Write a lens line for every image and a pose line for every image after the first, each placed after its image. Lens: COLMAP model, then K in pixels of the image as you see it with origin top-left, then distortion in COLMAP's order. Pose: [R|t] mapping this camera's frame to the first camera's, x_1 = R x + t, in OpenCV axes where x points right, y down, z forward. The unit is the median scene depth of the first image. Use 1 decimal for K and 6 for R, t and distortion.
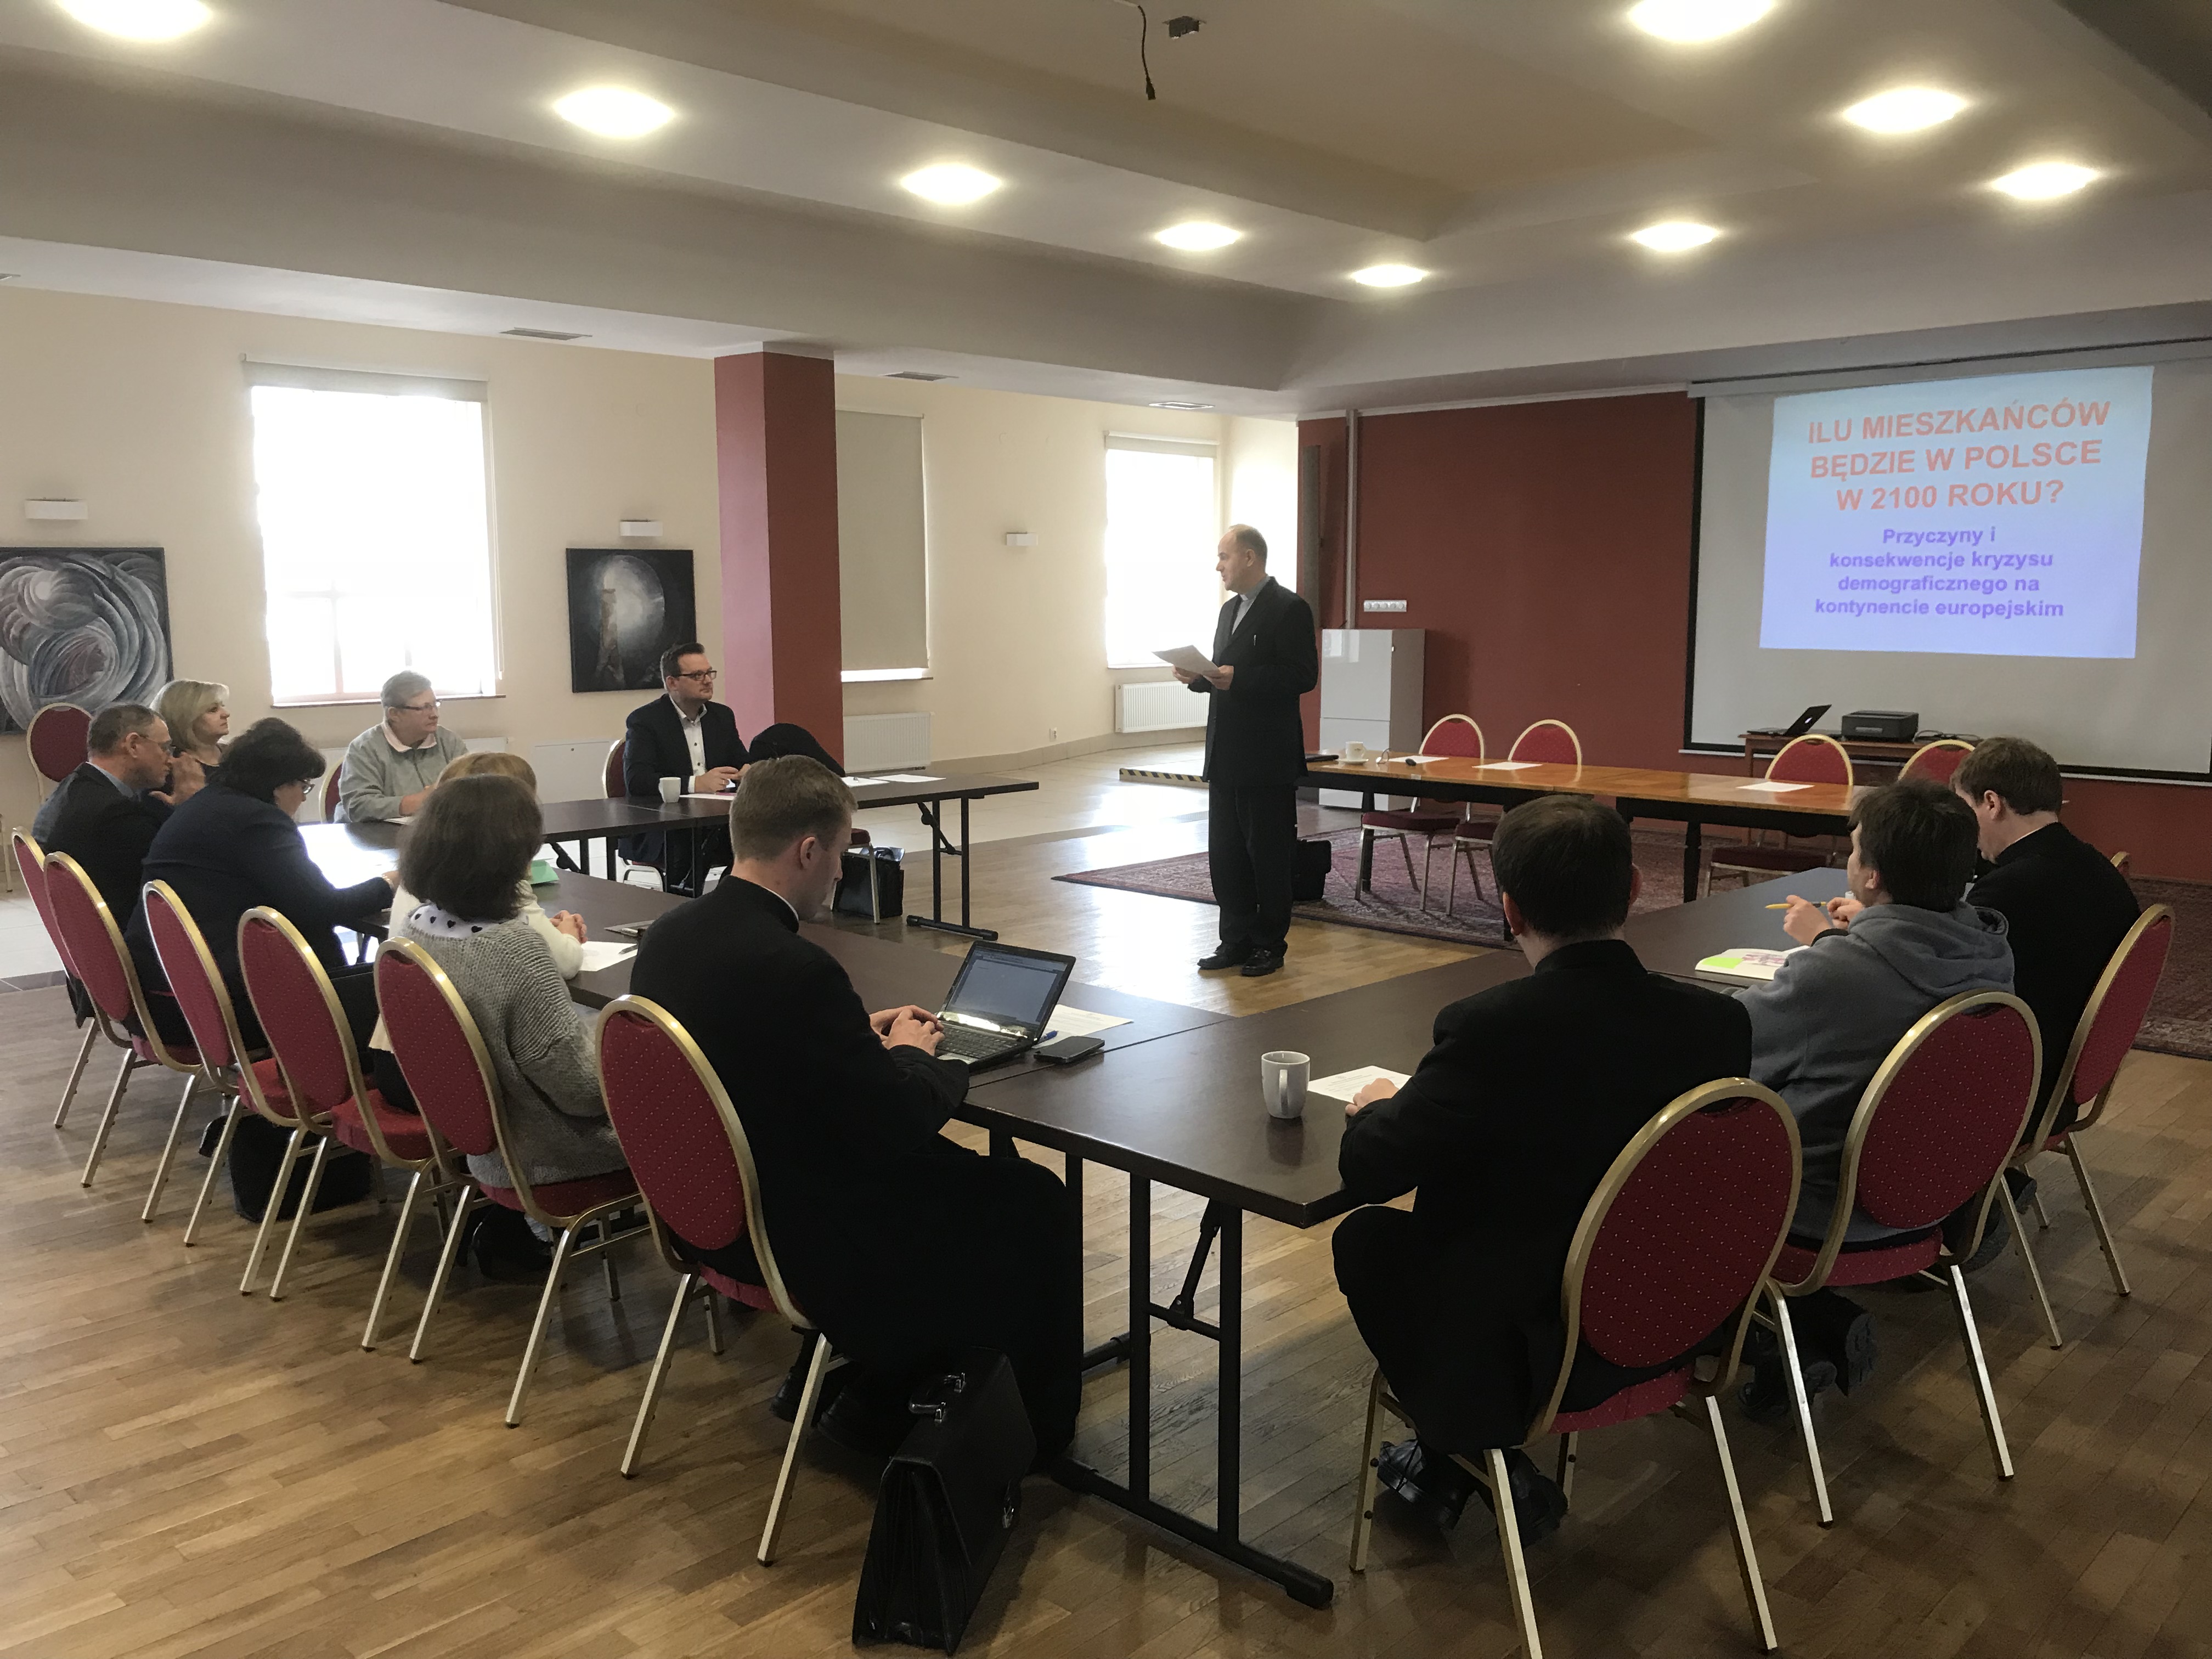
lens RADIAL K [[1812.7, 0, 1107.0], [0, 1812.7, 818.9], [0, 0, 1]] dist [0.008585, -0.025855]
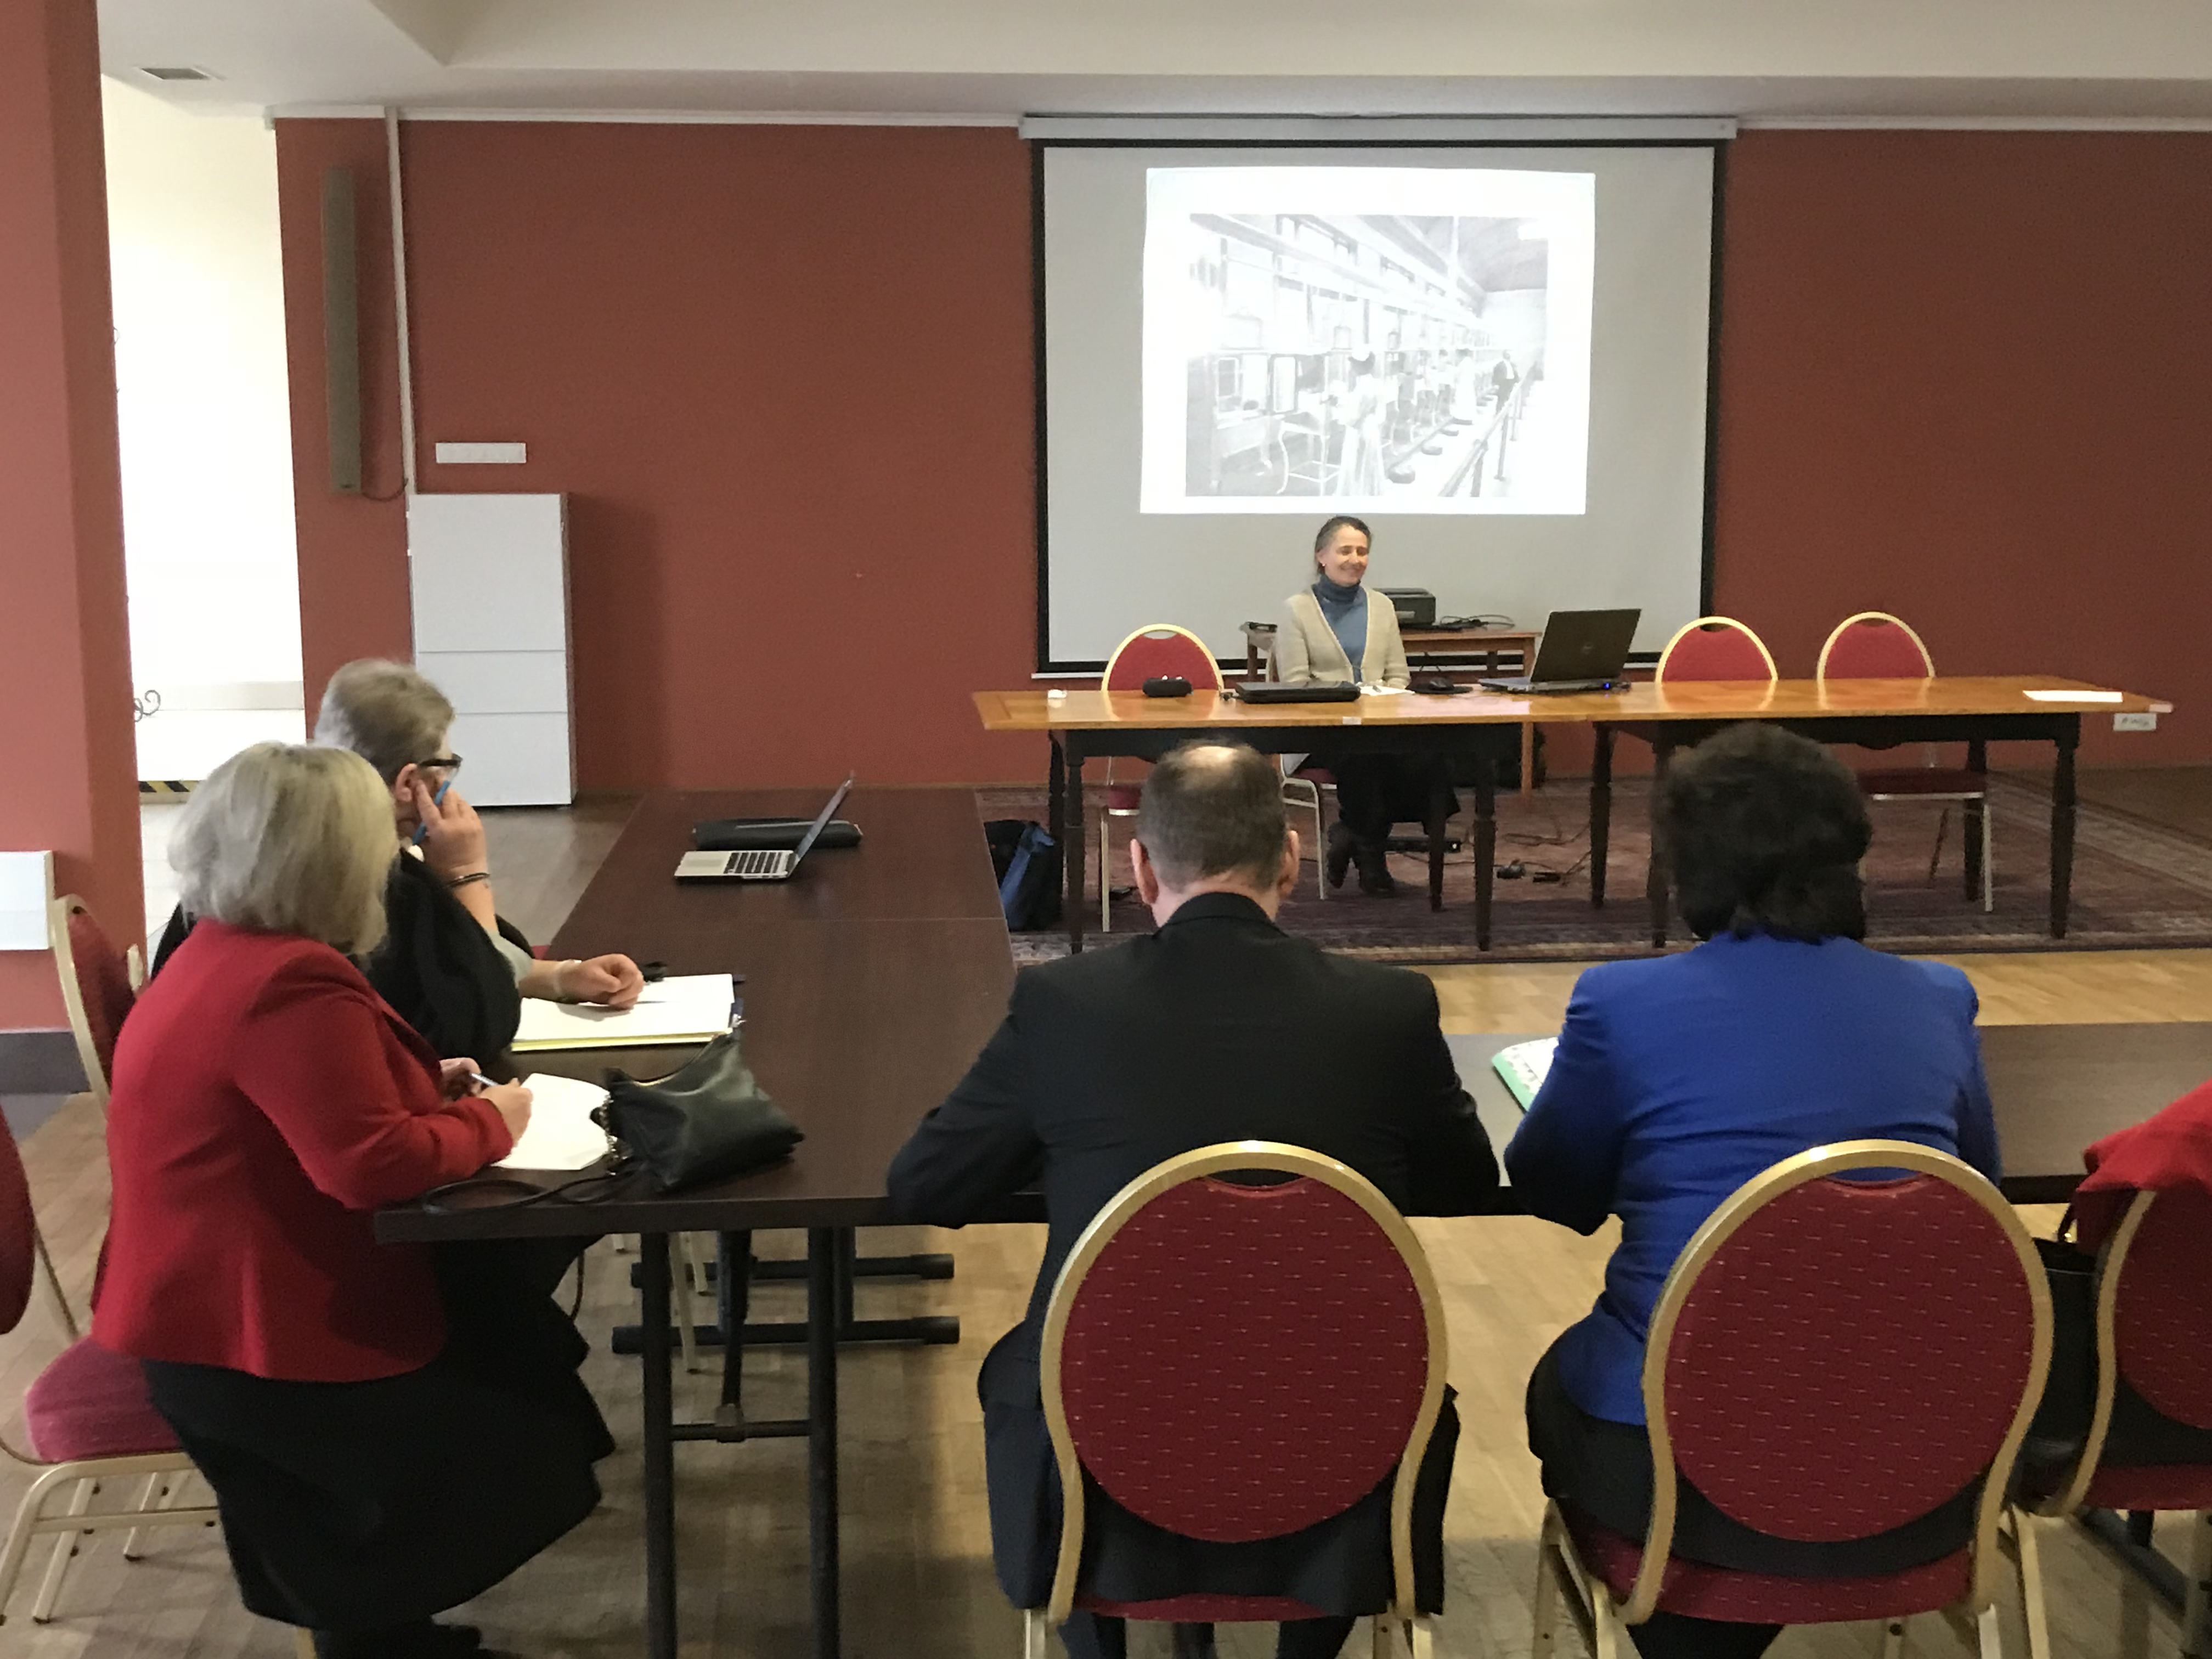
lens RADIAL K [[2832.9, 0, 1096.9], [0, 2832.9, 895.2], [0, 0, 1]] dist [0.018623, 0.000000]
pose [[0.646495, -0.129070, 0.751921, -0.524455], [0.100312, 0.991410, 0.083931, -0.044642], [-0.756295, 0.021166, 0.653888, 0.331069]]
